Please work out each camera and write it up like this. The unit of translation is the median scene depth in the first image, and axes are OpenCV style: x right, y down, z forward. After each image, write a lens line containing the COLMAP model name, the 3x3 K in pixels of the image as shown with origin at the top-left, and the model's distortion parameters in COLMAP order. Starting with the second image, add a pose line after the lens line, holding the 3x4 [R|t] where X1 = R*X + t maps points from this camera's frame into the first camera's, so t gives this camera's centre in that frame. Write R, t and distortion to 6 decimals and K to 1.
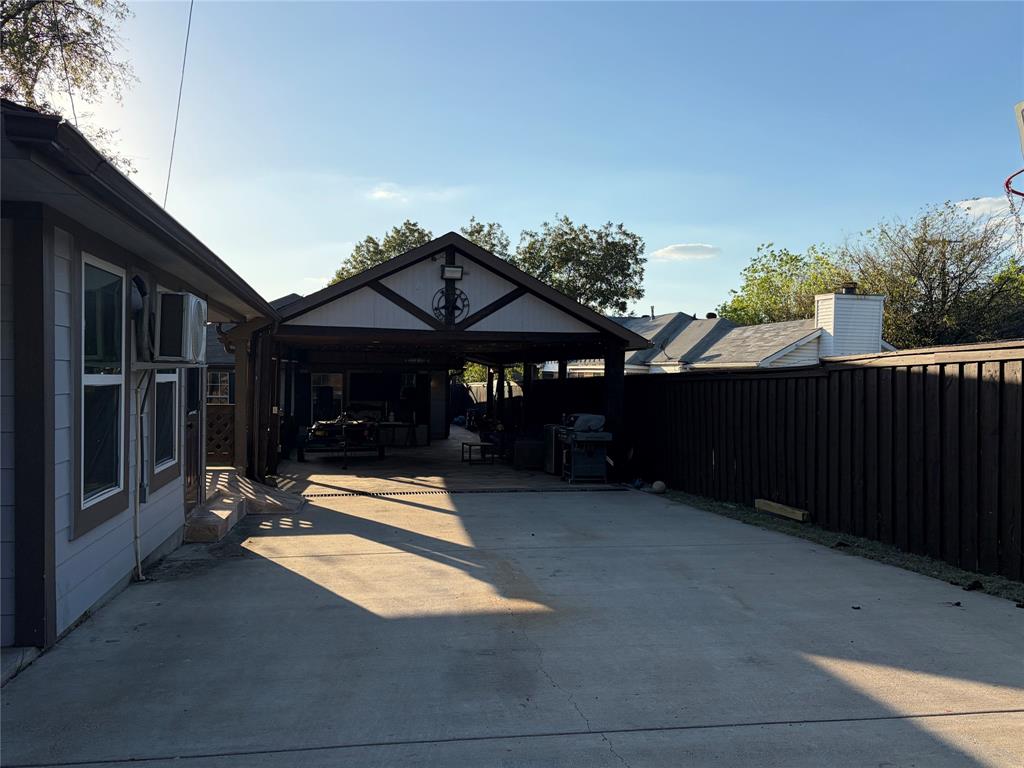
lens RADIAL K [[838.9, 0, 506.0], [0, 838.9, 386.3], [0, 0, 1]] dist [0.040089, -0.039841]
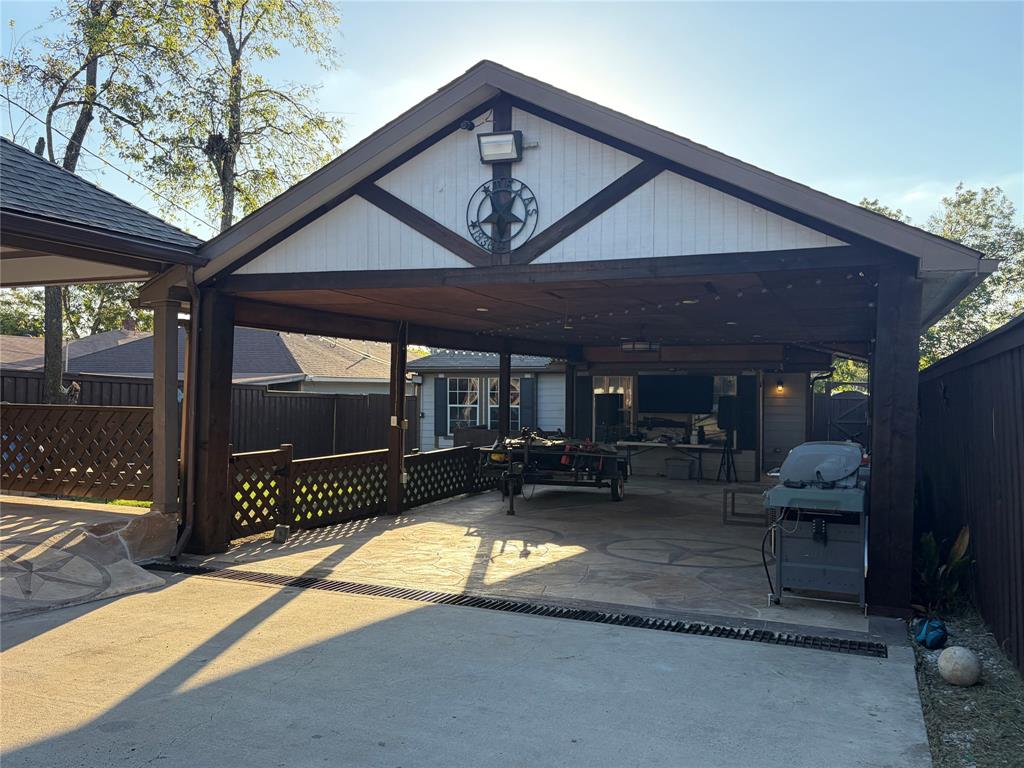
lens RADIAL K [[838.9, 0, 501.6], [0, 838.9, 386.1], [0, 0, 1]] dist [0.040089, -0.039841]
pose [[0.832080, -0.005215, -0.554630, 0.159135], [-0.006006, 0.999812, -0.018411, 0.010668], [0.554622, 0.018651, 0.831893, 0.447984]]
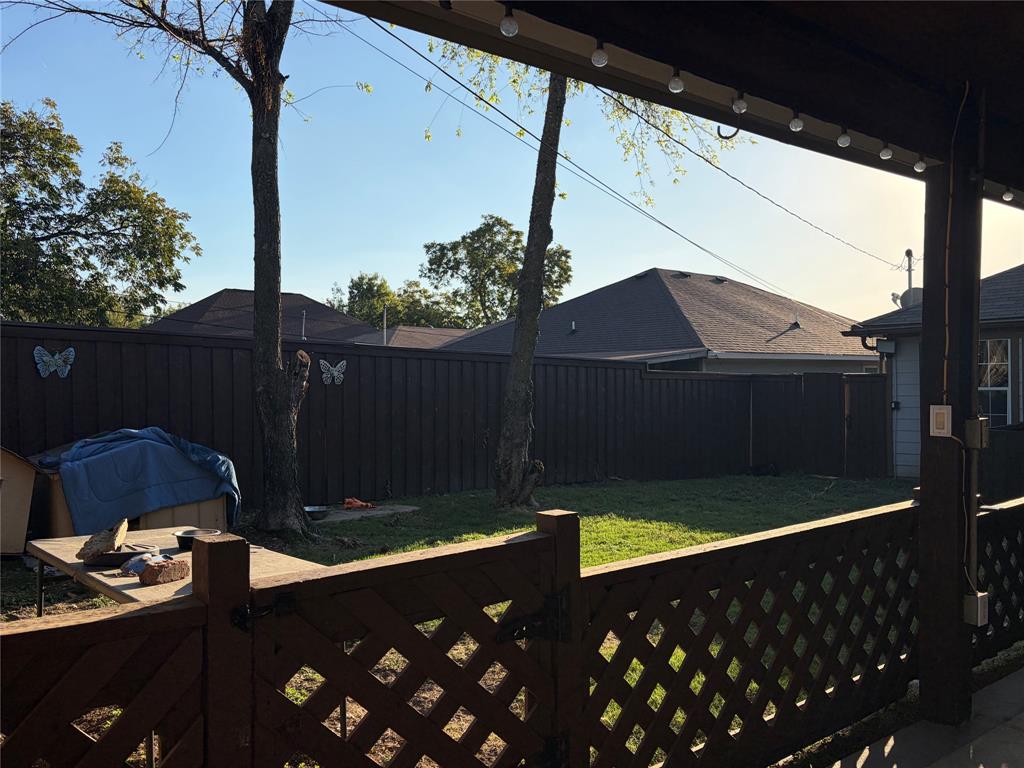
lens RADIAL K [[838.9, 0, 512.9], [0, 838.9, 388.7], [0, 0, 1]] dist [0.040089, -0.039841]
pose [[0.487717, -0.009364, -0.872952, -0.130184], [0.007695, 0.999950, -0.006428, 0.018932], [0.872968, -0.003582, 0.487764, 0.740614]]
